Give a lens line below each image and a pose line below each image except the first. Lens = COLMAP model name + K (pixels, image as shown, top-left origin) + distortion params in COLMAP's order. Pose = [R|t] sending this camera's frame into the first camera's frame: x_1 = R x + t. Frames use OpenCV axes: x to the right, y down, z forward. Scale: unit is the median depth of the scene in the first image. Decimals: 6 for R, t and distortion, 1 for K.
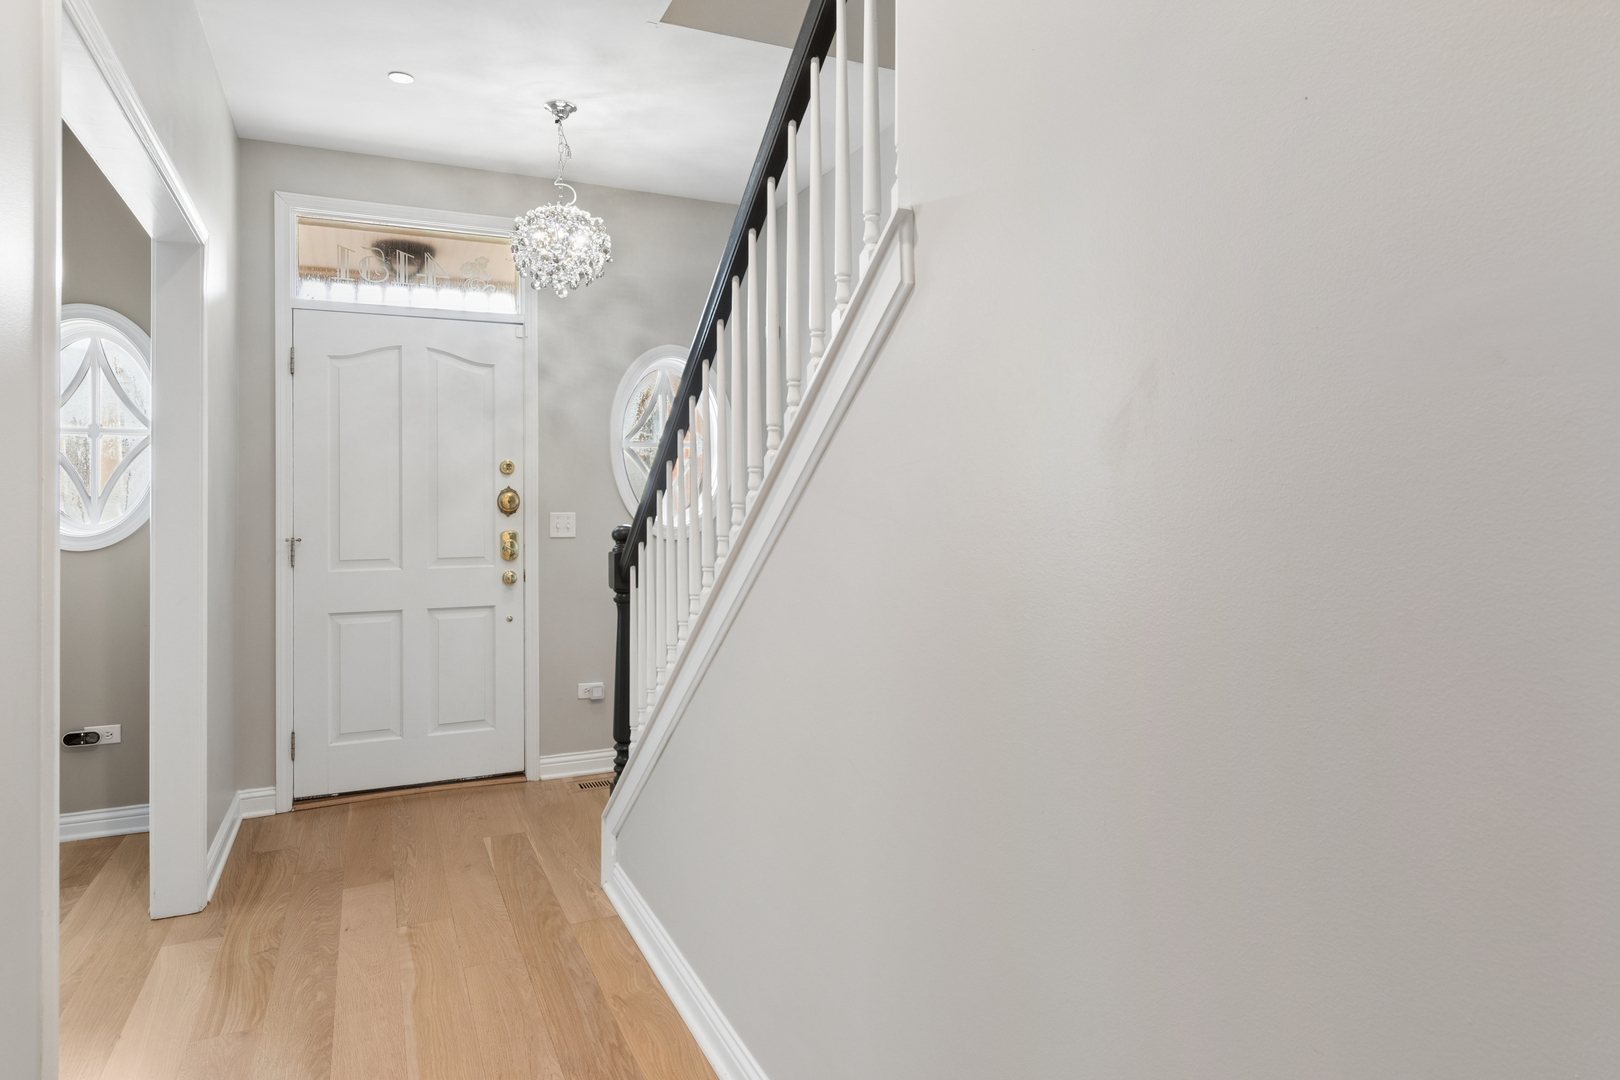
lens RADIAL K [[920.2, 0, 809.3], [0, 920.2, 519.6], [0, 0, 1]] dist [-0.001232, -0.000729]
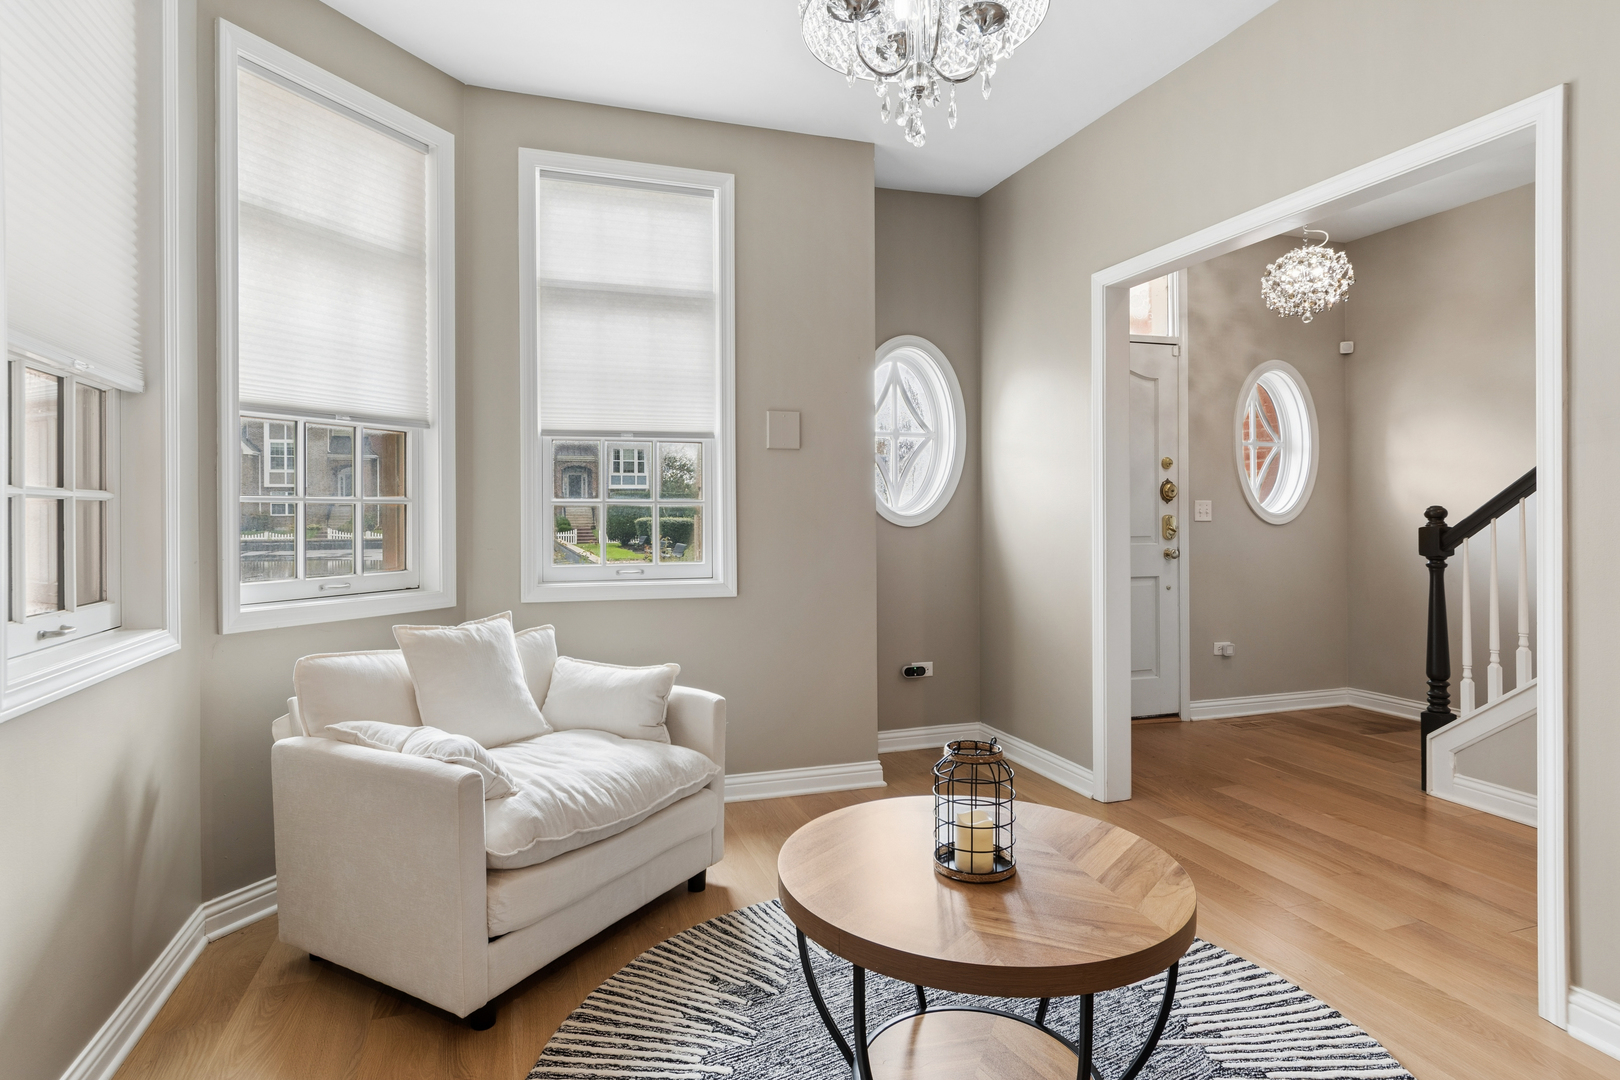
lens RADIAL K [[860.2, 0, 814.0], [0, 860.2, 520.6], [0, 0, 1]] dist [-0.000560, -0.001436]
pose [[0.993600, 0.004133, -0.112883, -0.663640], [-0.004332, 0.999989, -0.001518, 0.023416], [0.112876, 0.001998, 0.993607, -0.182826]]
